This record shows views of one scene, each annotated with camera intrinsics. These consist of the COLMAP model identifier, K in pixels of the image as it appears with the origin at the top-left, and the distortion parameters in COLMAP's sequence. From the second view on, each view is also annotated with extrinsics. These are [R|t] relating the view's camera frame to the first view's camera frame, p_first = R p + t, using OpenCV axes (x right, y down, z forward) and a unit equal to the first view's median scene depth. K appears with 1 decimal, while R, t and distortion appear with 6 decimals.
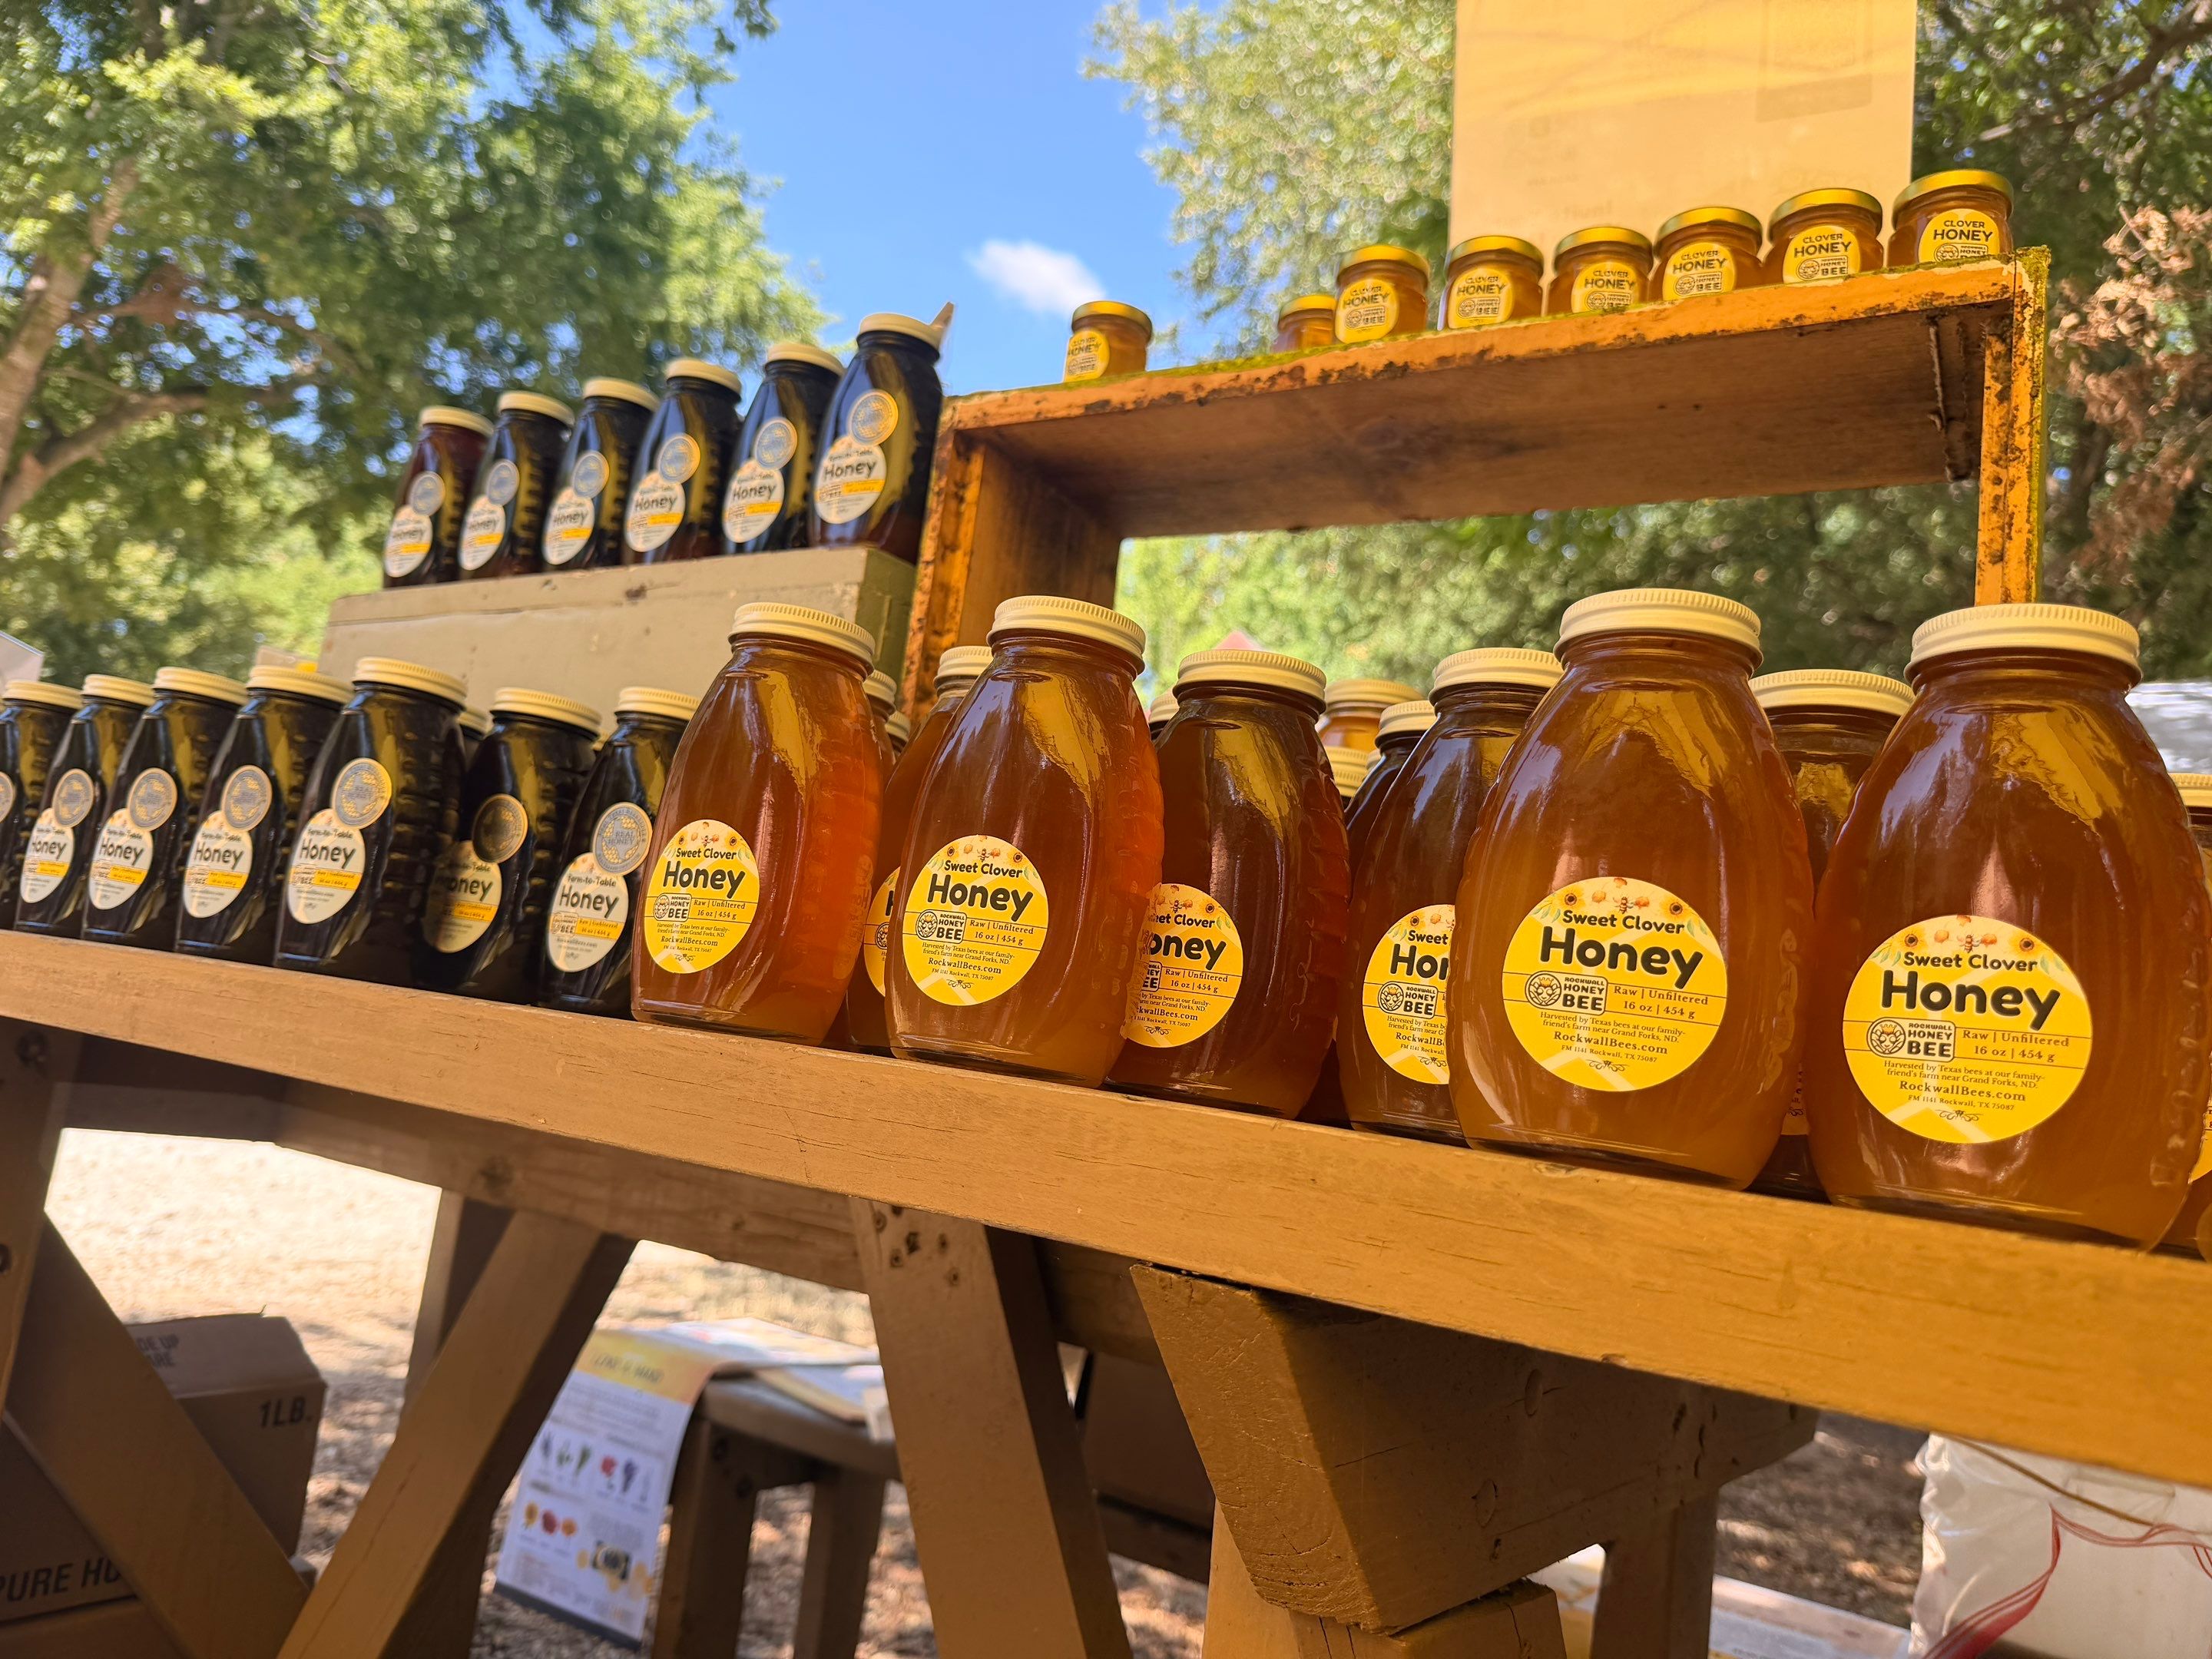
lens RADIAL K [[1670.6, 0, 1087.8], [0, 1670.6, 806.9], [0, 0, 1]] dist [0.032930, -0.115449]
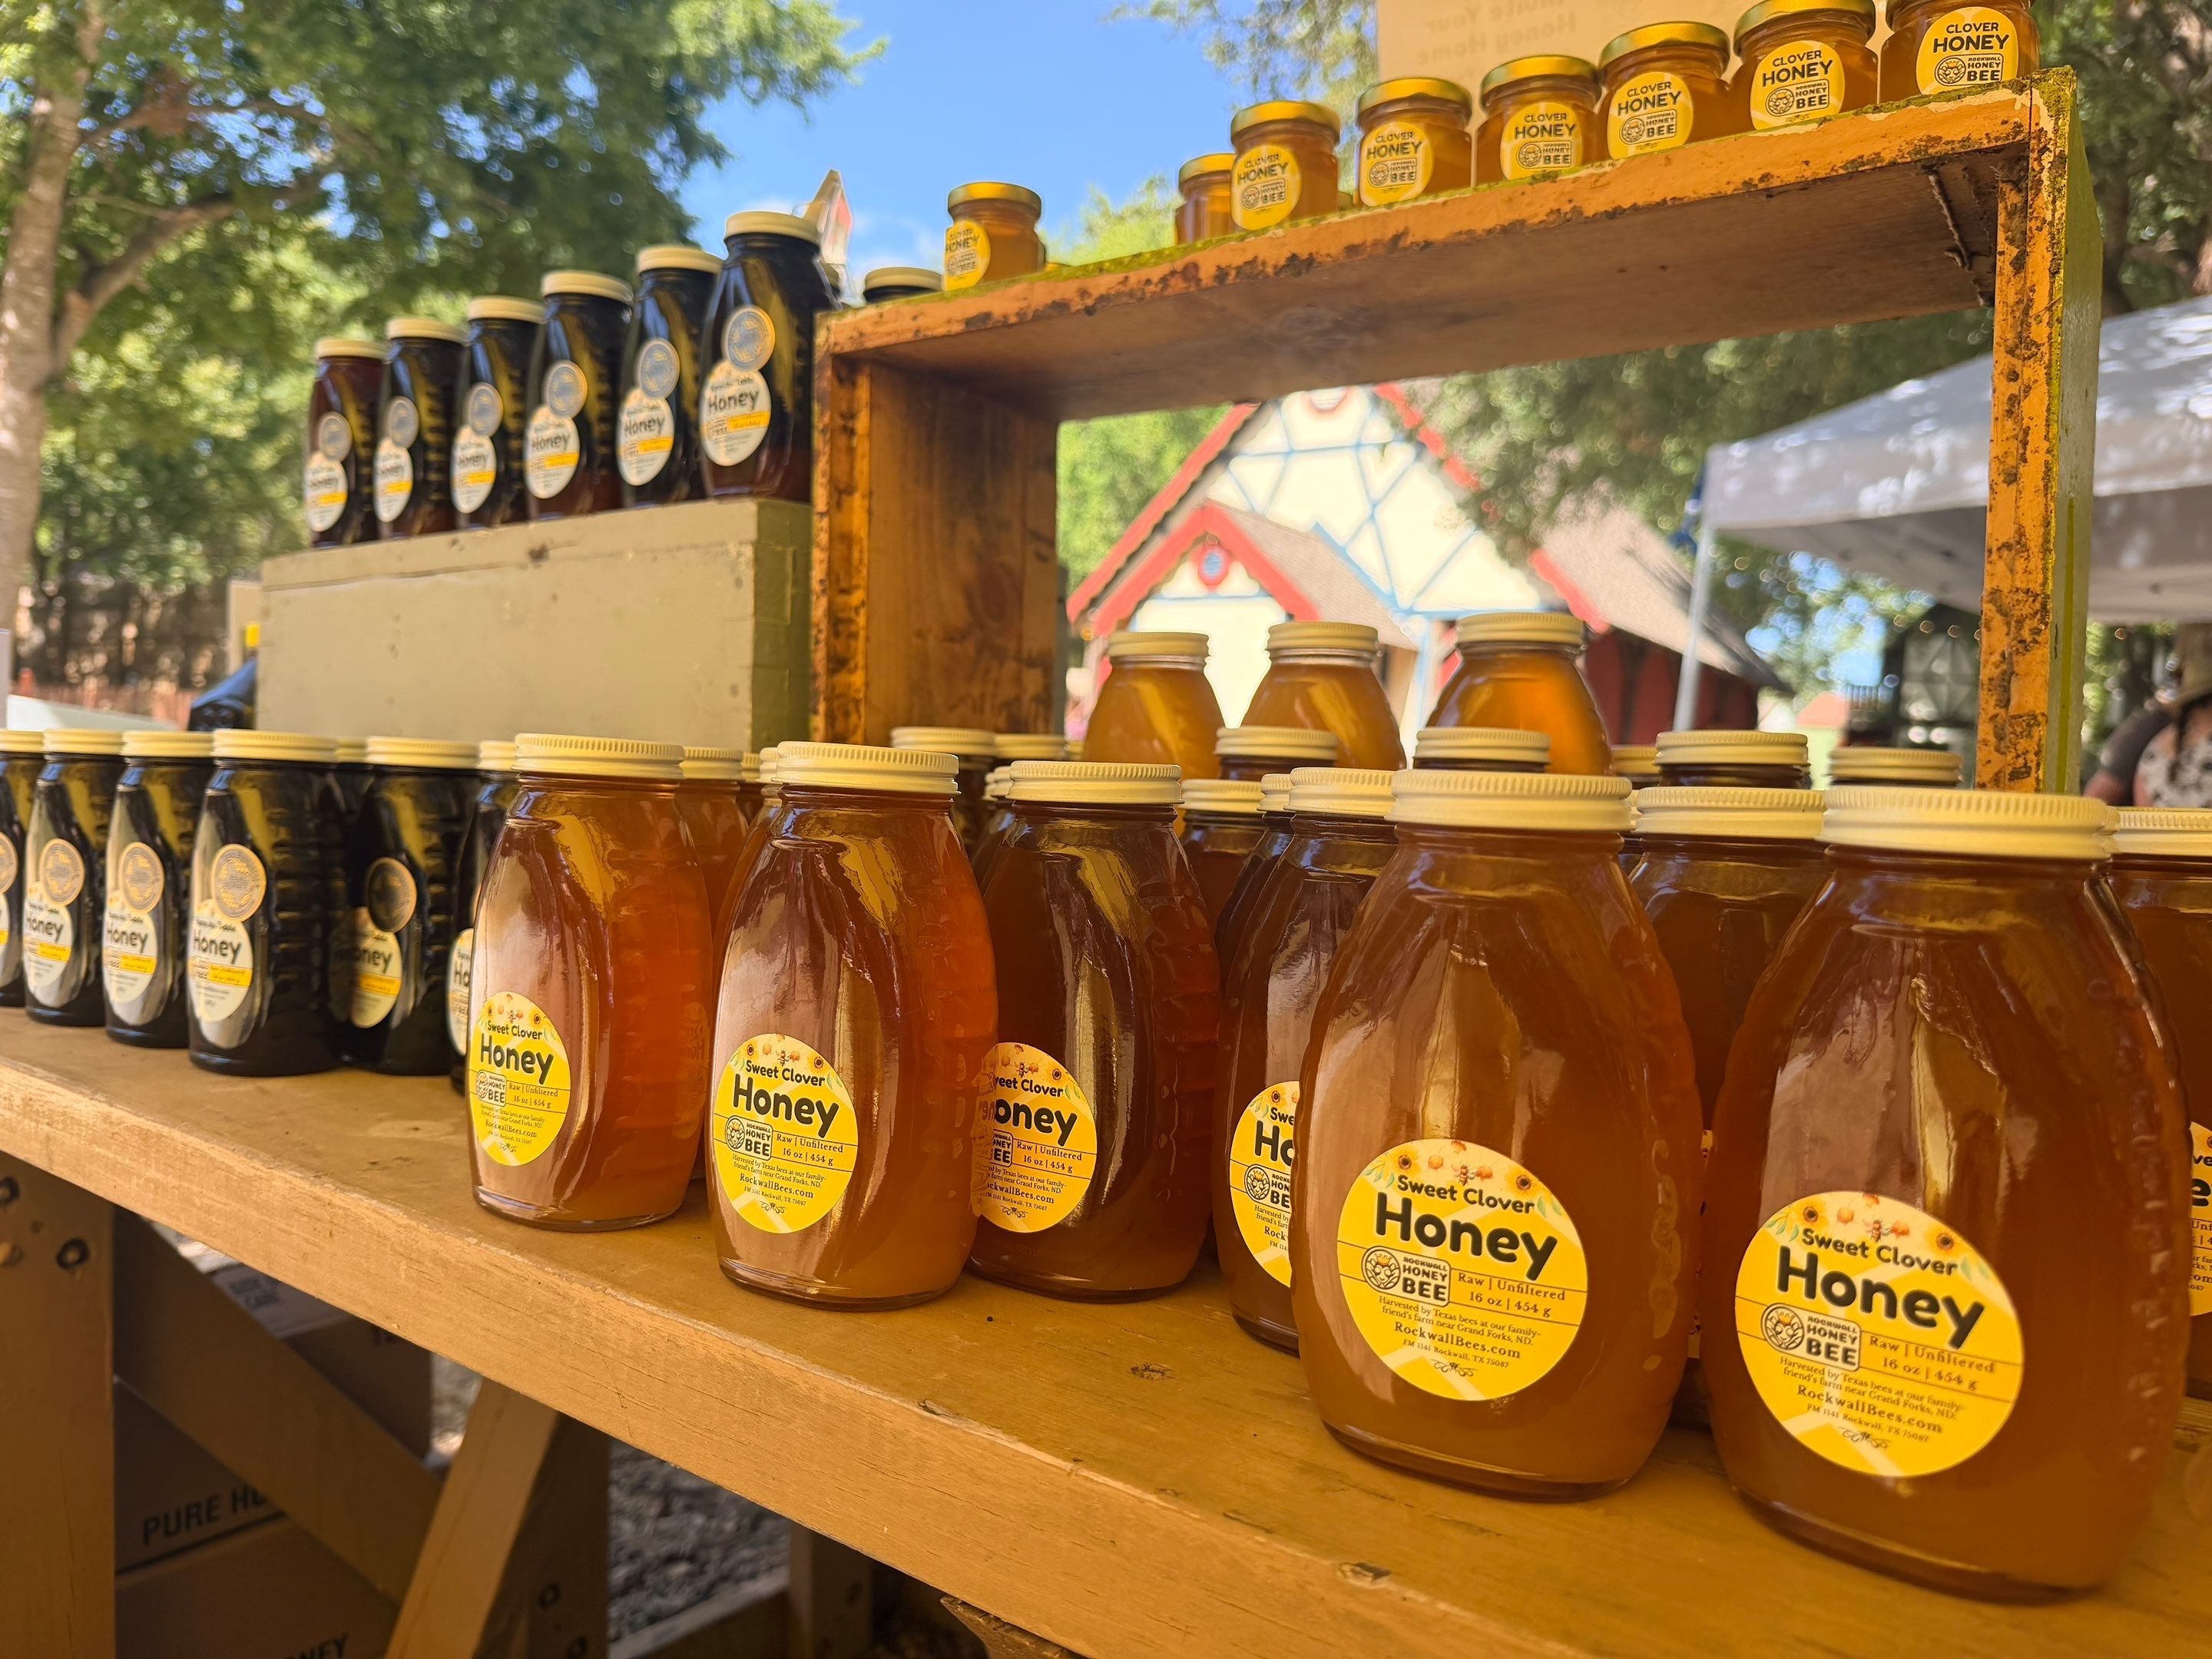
lens RADIAL K [[1679.6, 0, 1106.0], [0, 1679.6, 829.5], [0, 0, 1]] dist [-0.003380, -0.052832]
pose [[0.991637, -0.104138, -0.076237, 0.117893], [0.116898, 0.975074, 0.188589, -0.149162], [0.054698, -0.195924, 0.979092, 0.111326]]
